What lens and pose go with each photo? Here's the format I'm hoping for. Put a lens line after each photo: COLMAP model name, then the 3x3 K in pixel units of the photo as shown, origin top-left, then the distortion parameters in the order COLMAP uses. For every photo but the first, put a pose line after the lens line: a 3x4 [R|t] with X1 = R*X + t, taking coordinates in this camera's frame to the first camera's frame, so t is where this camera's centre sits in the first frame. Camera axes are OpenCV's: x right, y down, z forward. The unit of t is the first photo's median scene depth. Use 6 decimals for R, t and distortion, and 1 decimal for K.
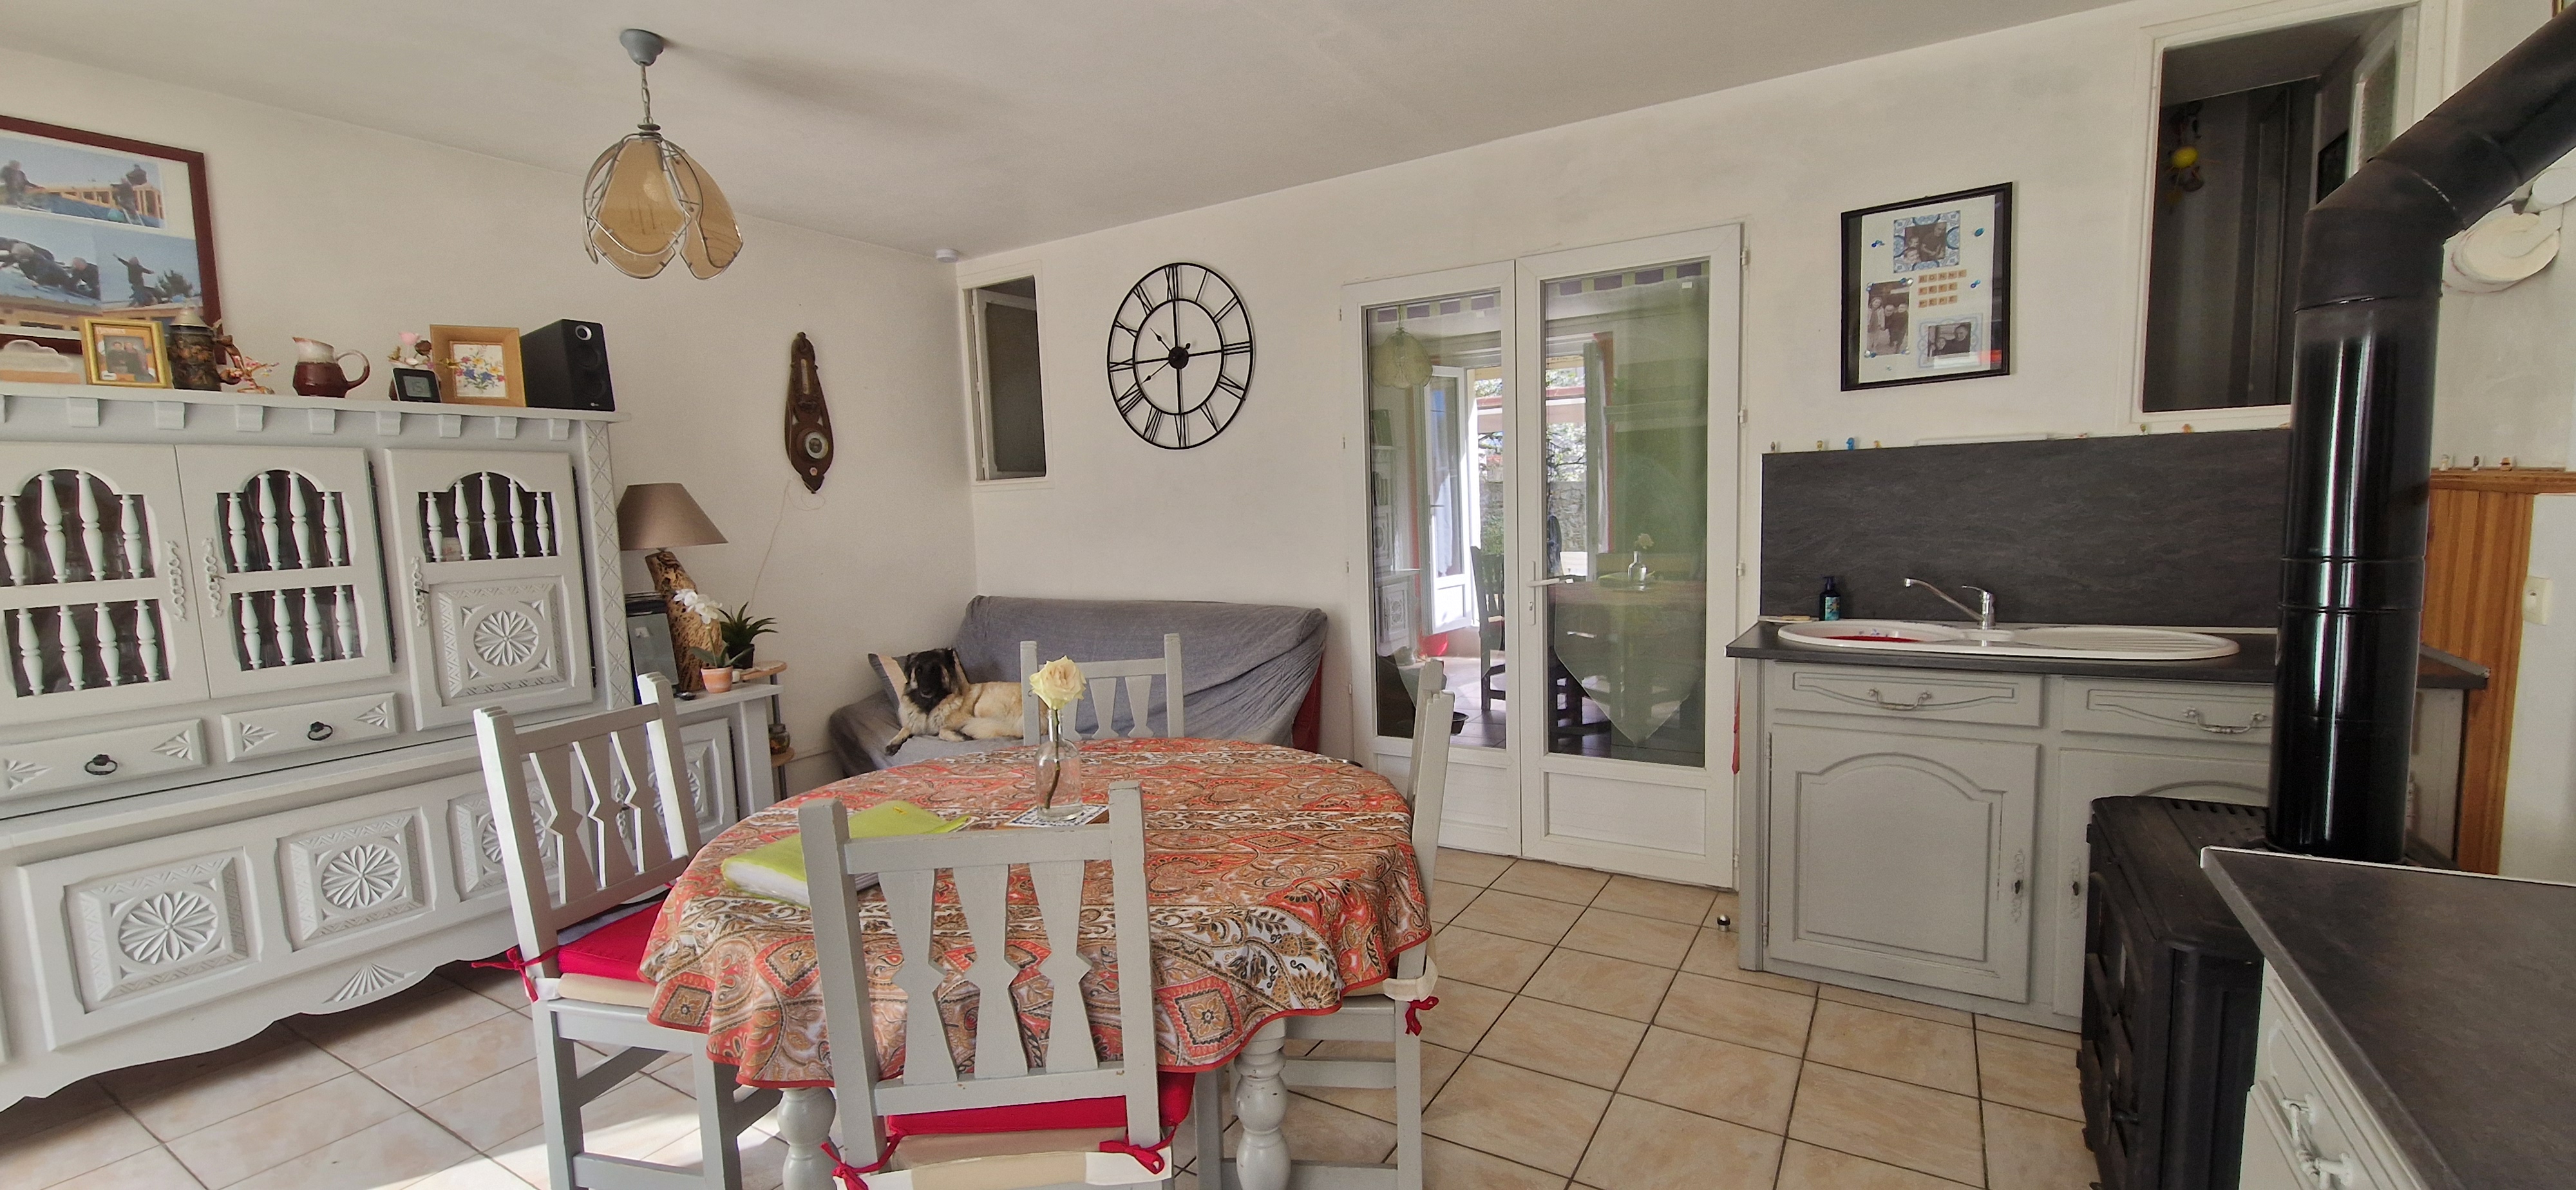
lens RADIAL K [[1046.8, 0, 1276.6], [0, 1046.8, 604.5], [0, 0, 1]] dist [0.001723, -0.000347]
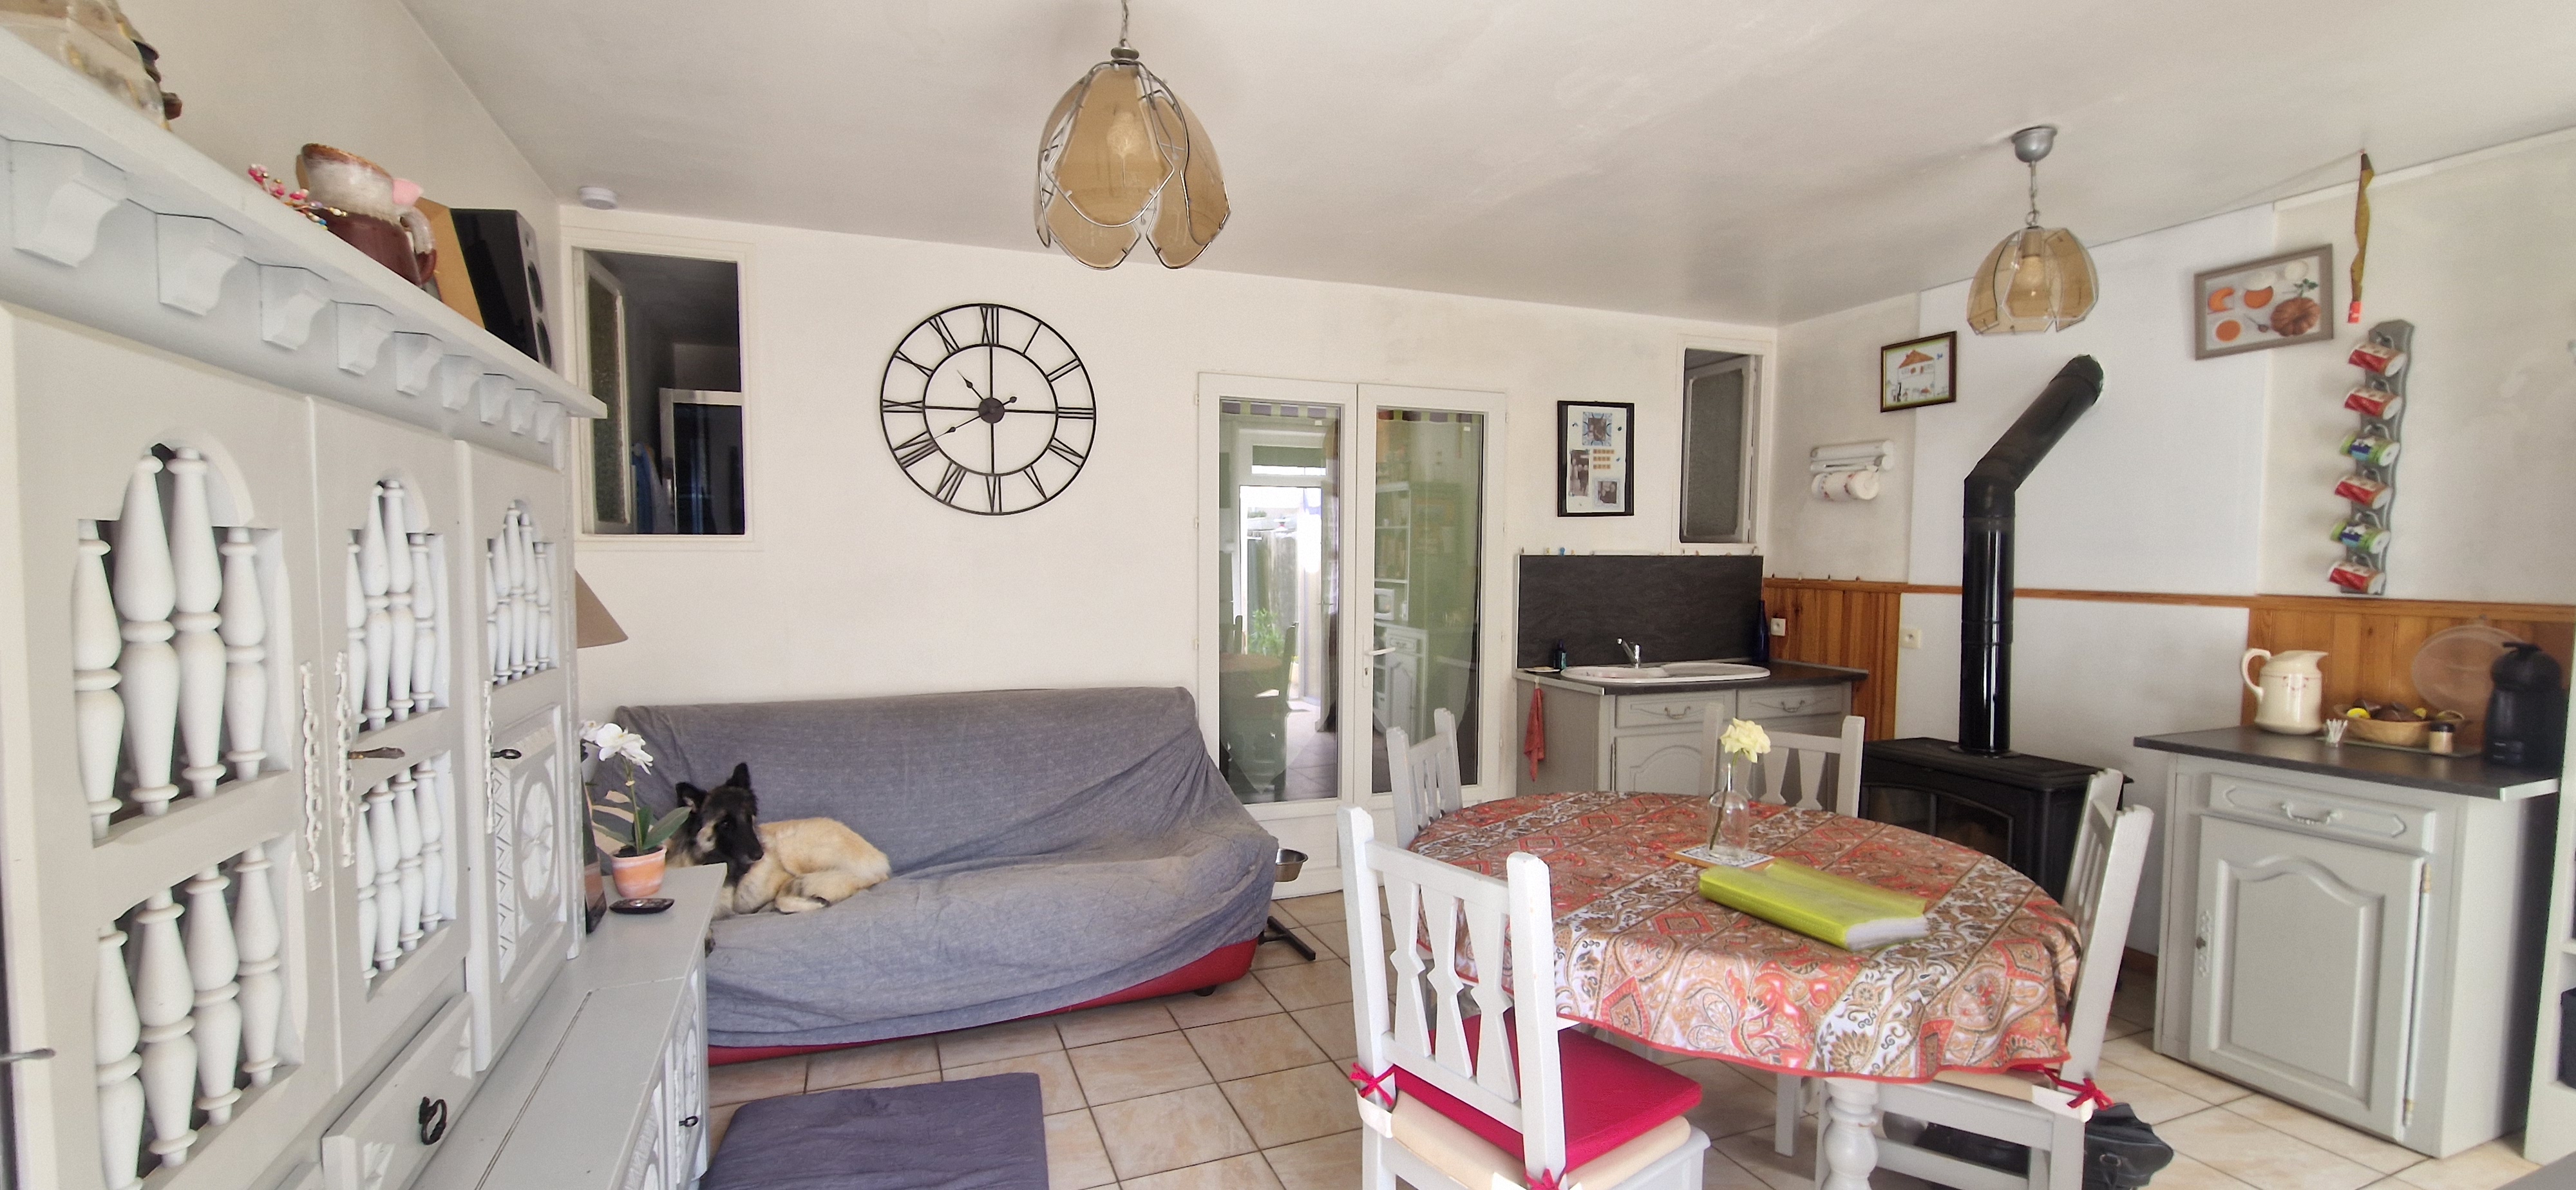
lens RADIAL K [[1046.8, 0, 1285.0], [0, 1046.8, 608.1], [0, 0, 1]] dist [0.001723, -0.000347]
pose [[0.598278, -0.003300, 0.801282, -0.900112], [0.056535, 0.997673, -0.038103, -0.036372], [-0.799292, 0.068097, 0.597073, 0.419256]]
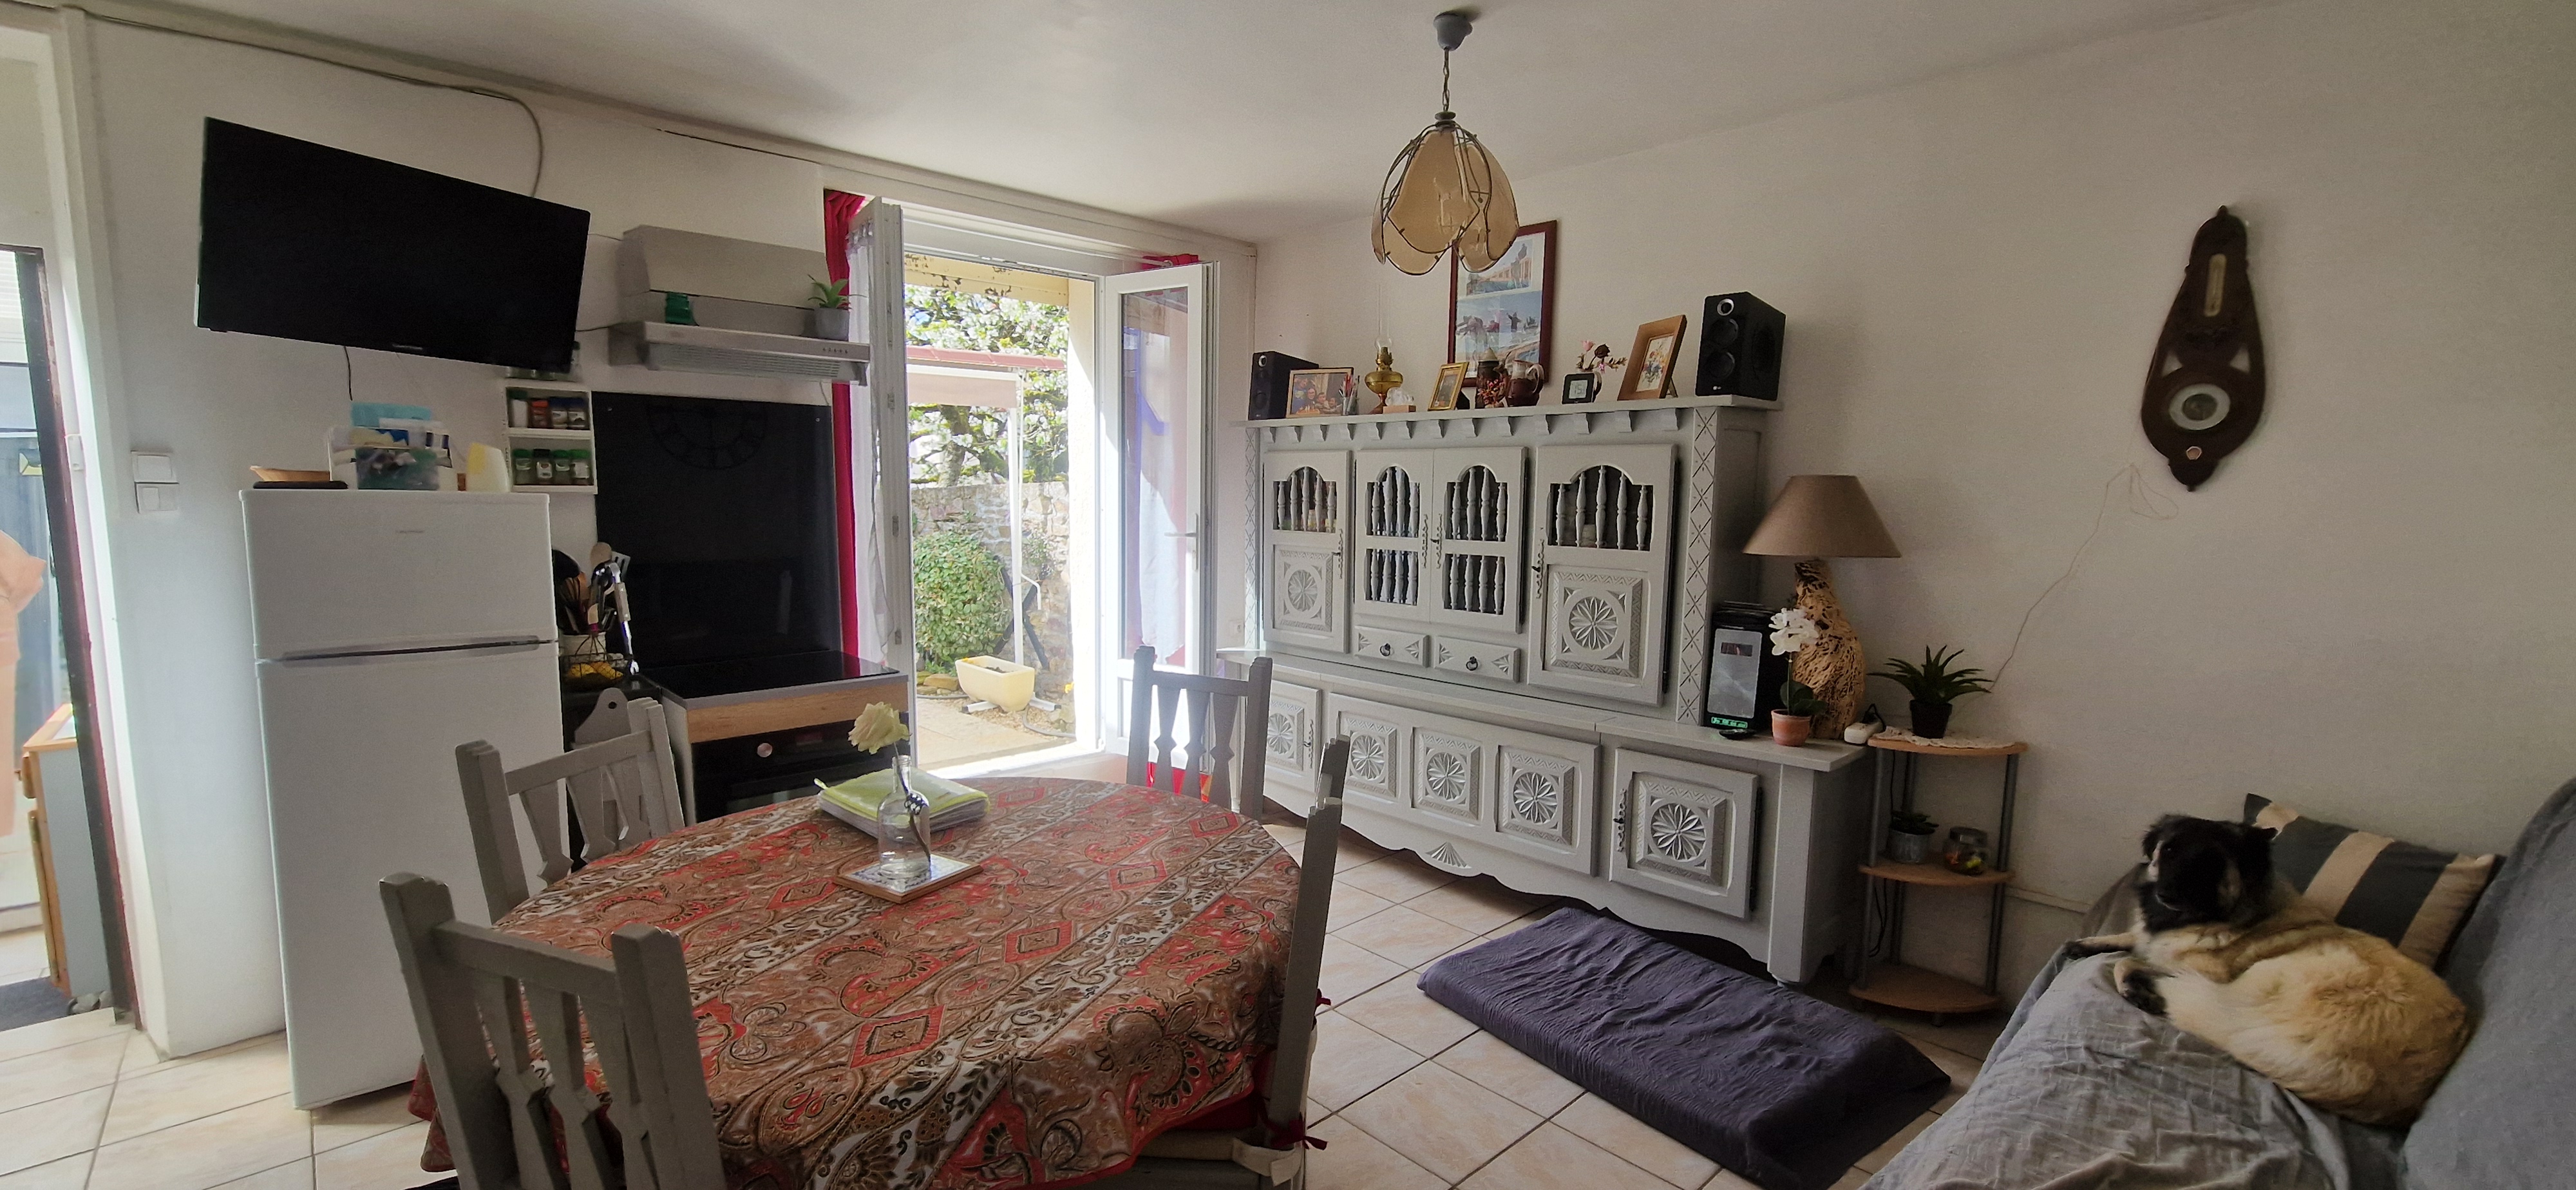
lens RADIAL K [[1046.8, 0, 1283.3], [0, 1046.8, 603.7], [0, 0, 1]] dist [0.001723, -0.000347]
pose [[-0.260930, 0.142192, -0.954828, 0.347462], [-0.093874, 0.980668, 0.171693, -0.137276], [0.960783, 0.134434, -0.242537, 0.941917]]
